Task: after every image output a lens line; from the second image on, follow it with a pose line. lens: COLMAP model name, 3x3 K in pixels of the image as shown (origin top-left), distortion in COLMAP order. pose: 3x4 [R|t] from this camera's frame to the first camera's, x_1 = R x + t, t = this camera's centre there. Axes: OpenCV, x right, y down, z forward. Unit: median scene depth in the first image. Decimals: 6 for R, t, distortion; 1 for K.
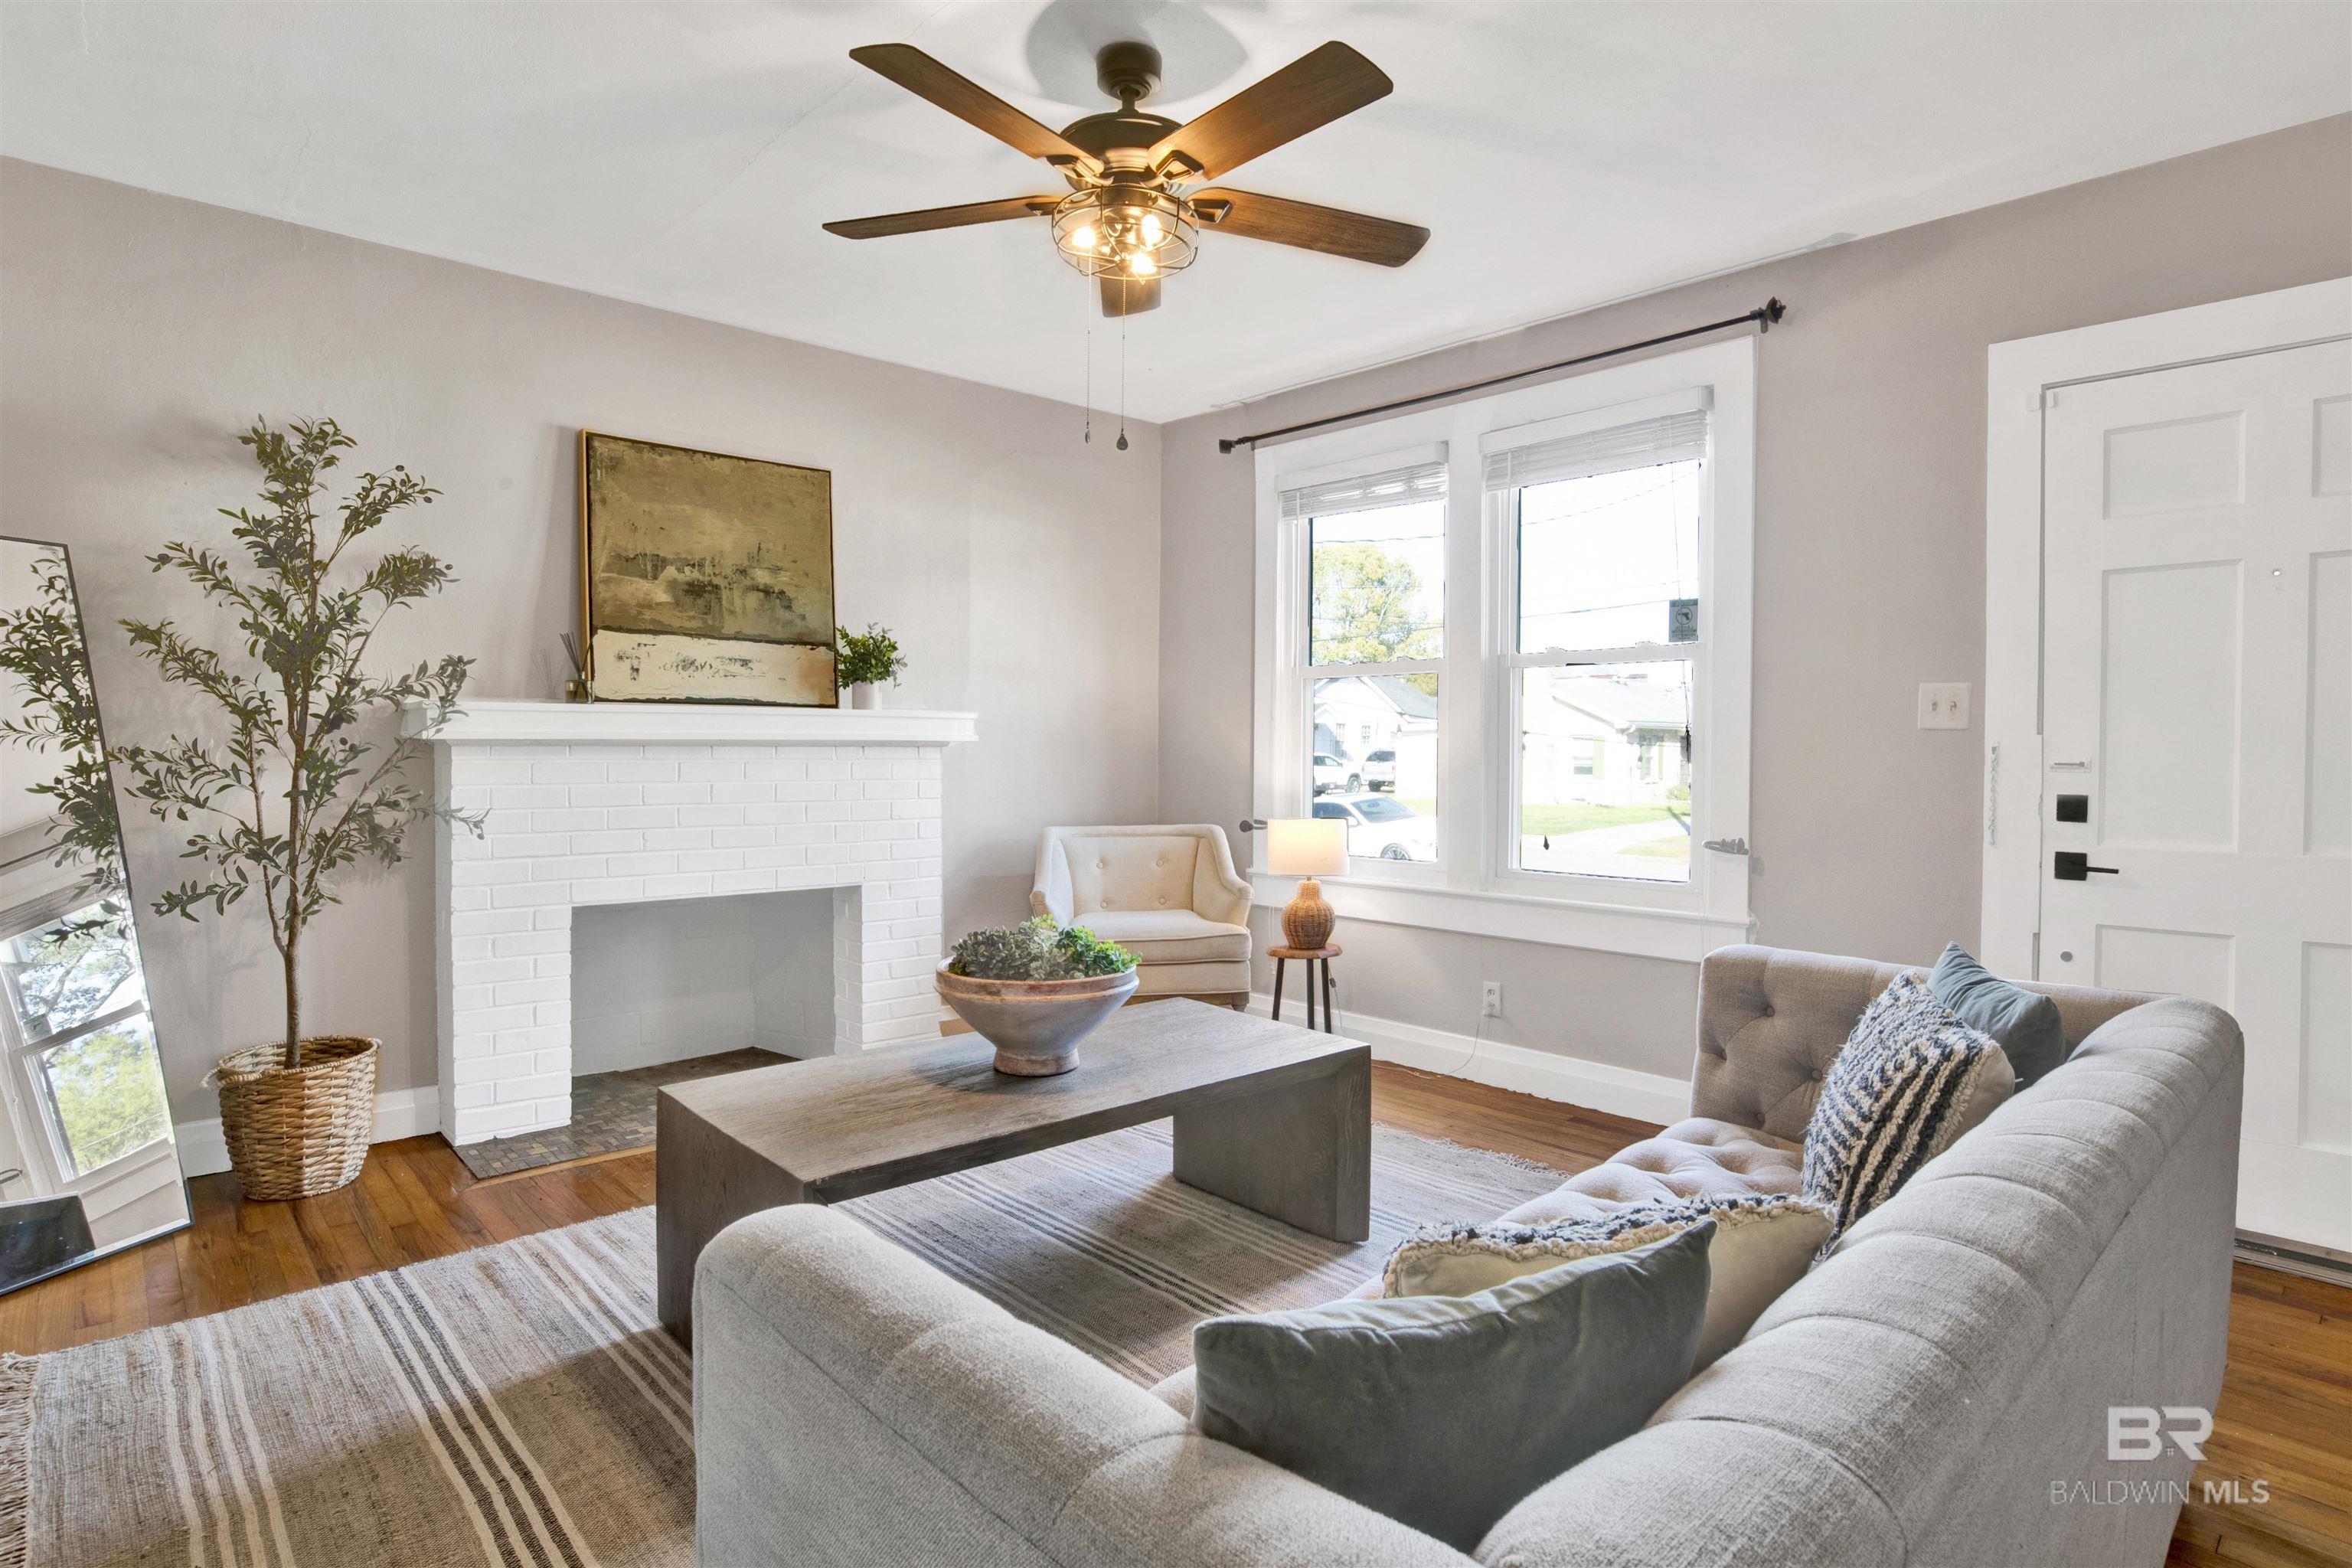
lens RADIAL K [[1274.5, 0, 1169.5], [0, 1274.5, 786.2], [0, 0, 1]] dist [-0.001806, 0.000117]
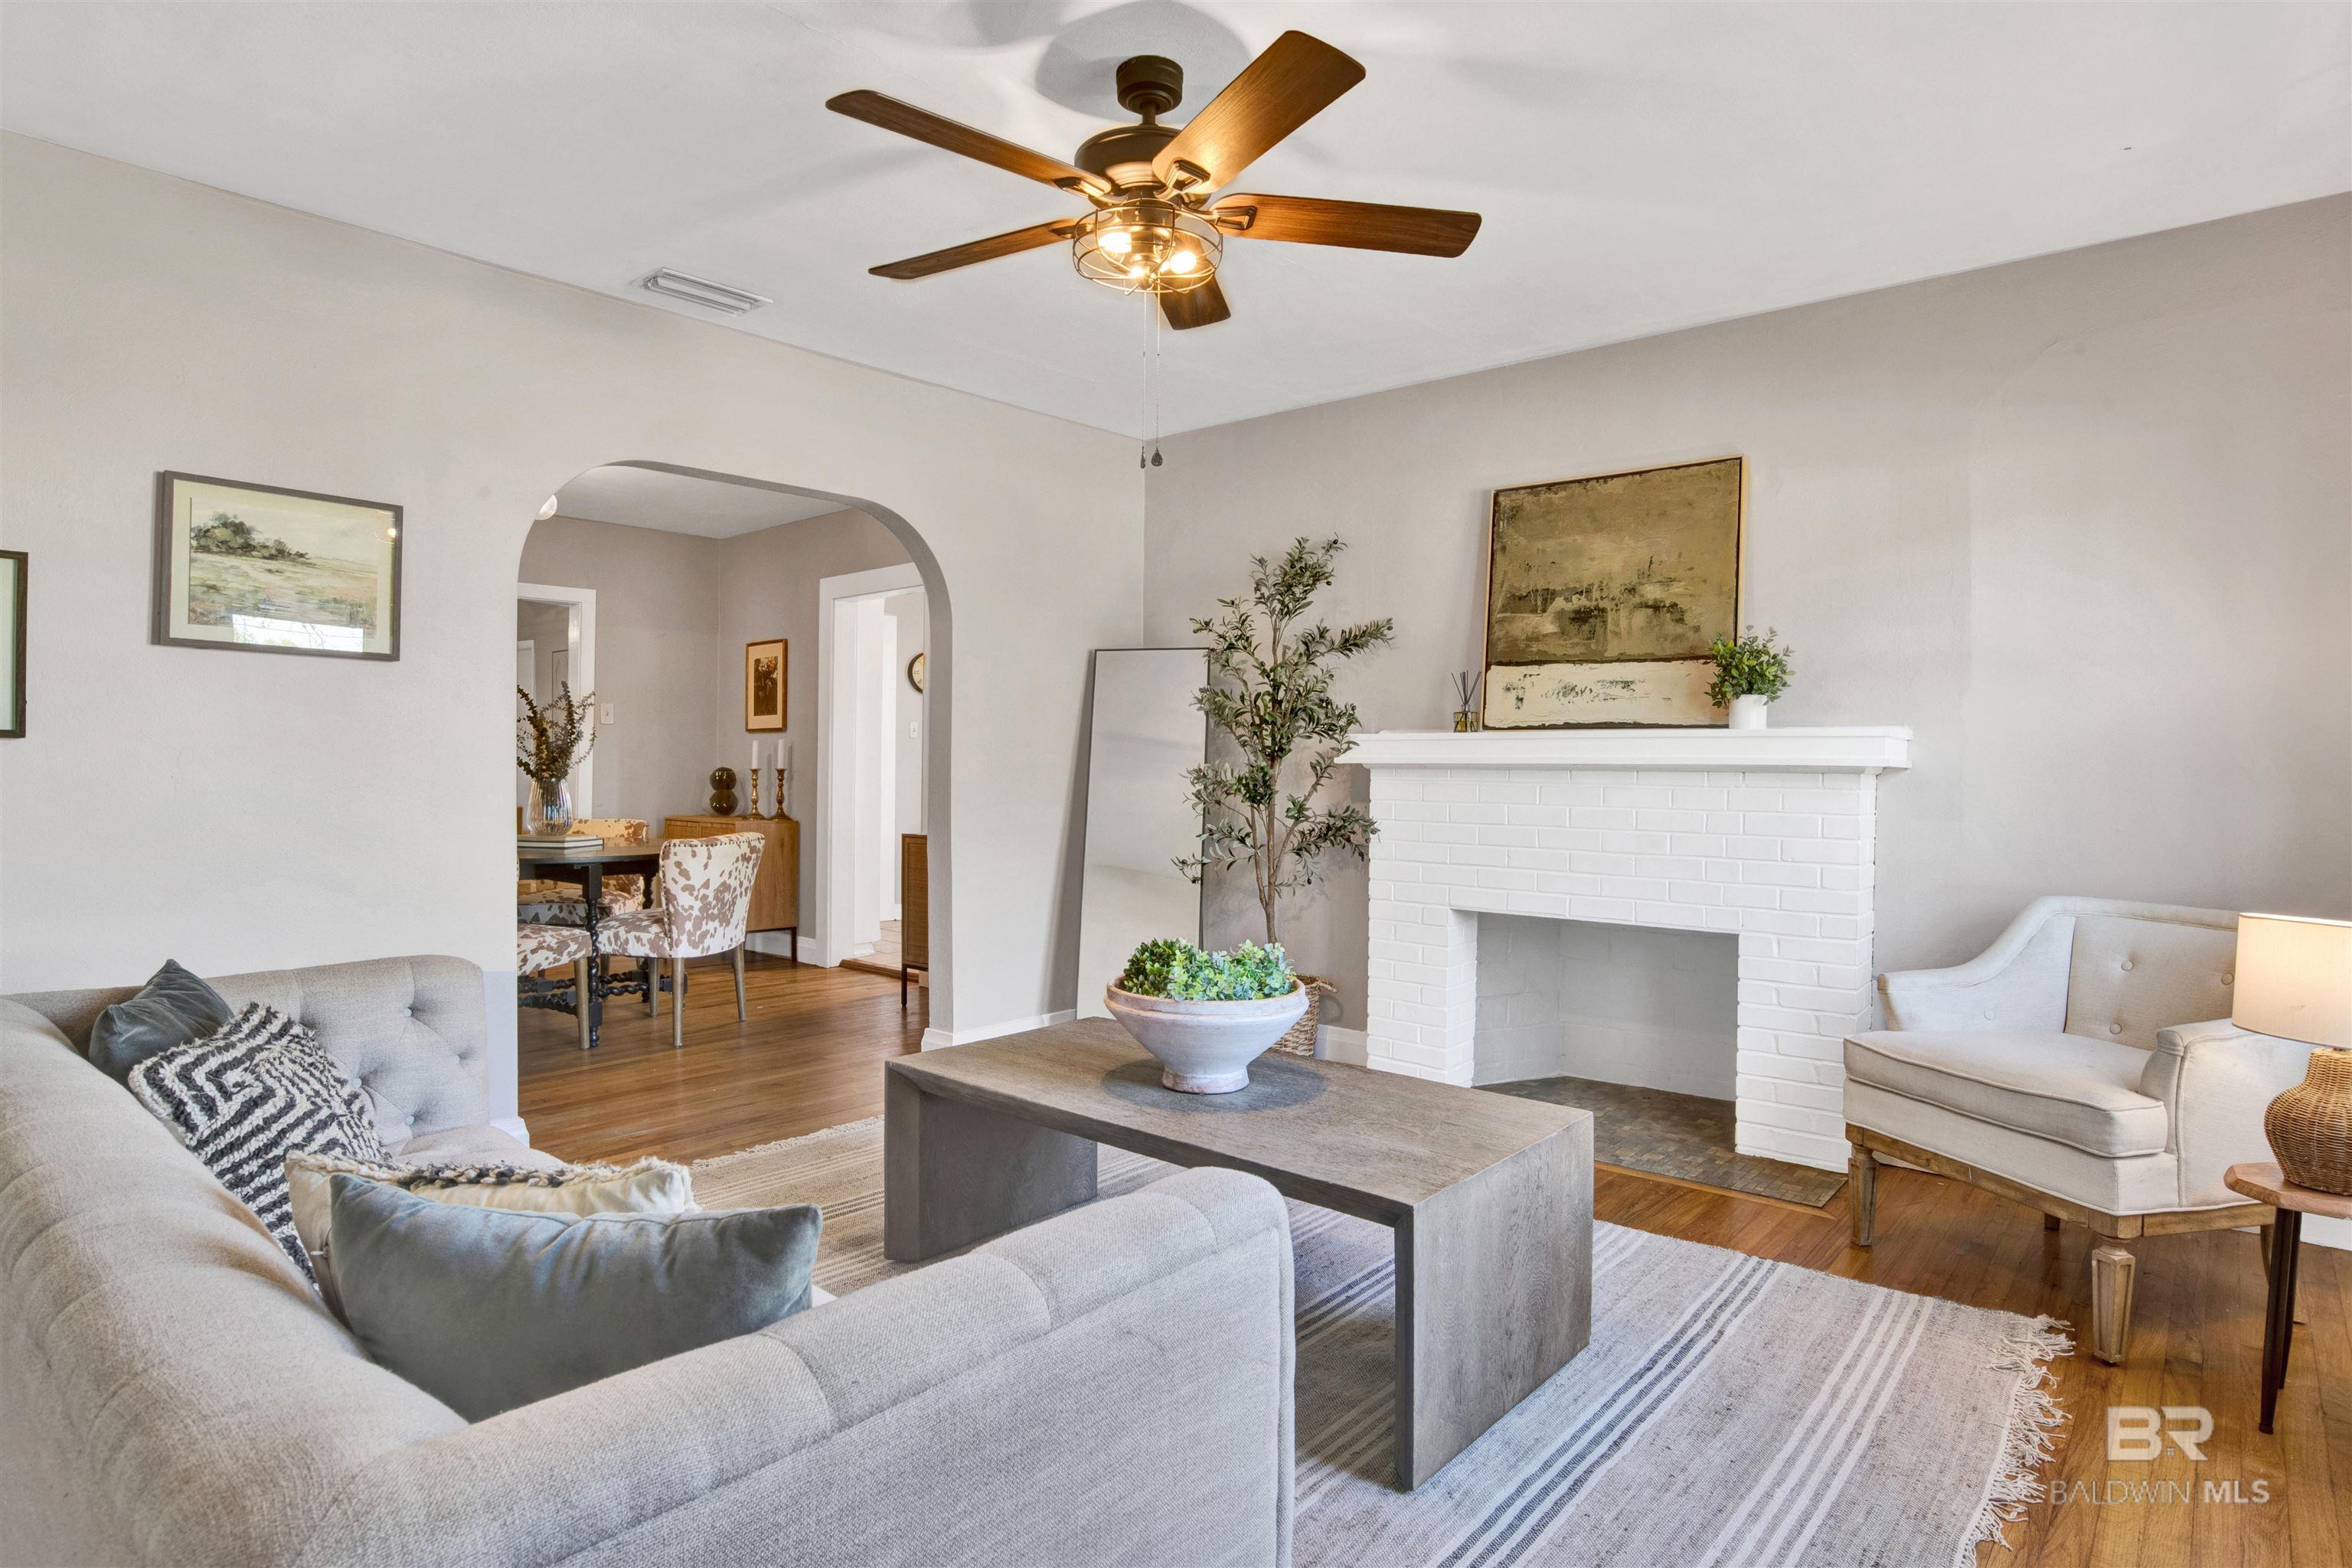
lens RADIAL K [[1274.5, 0, 1172.0], [0, 1274.5, 775.4], [0, 0, 1]] dist [-0.001806, 0.000117]
pose [[0.161031, 0.006896, -0.986925, 0.575893], [-0.036901, 0.999318, 0.000961, -0.016752], [0.986259, 0.036264, 0.161176, 0.519413]]
